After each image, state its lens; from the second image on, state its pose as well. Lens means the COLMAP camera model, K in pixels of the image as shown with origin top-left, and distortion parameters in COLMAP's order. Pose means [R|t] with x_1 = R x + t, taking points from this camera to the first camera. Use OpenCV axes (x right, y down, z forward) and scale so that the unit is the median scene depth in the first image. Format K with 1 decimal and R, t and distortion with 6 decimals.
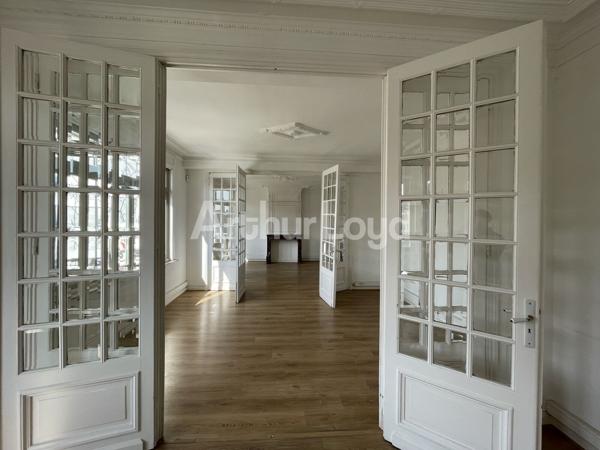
lens RADIAL K [[240.7, 0, 299.1], [0, 240.7, 222.9], [0, 0, 1]] dist [-0.000650, 0.000409]
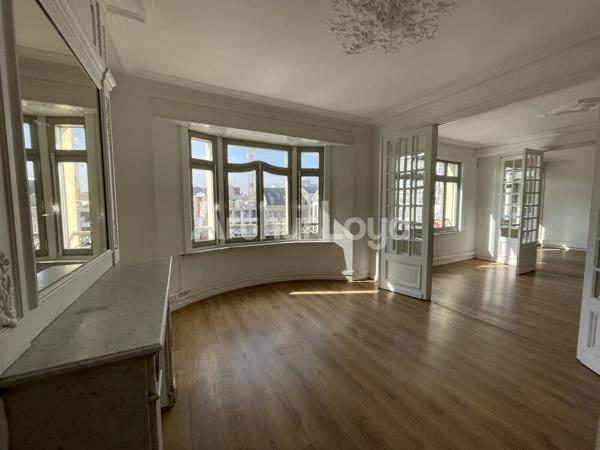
lens RADIAL K [[240.7, 0, 299.5], [0, 240.7, 223.1], [0, 0, 1]] dist [-0.000650, 0.000409]
pose [[0.396294, 0.063431, -0.915930, 0.324776], [0.002759, 0.997524, 0.070276, 0.014870], [0.918119, -0.030377, 0.395138, -0.329553]]
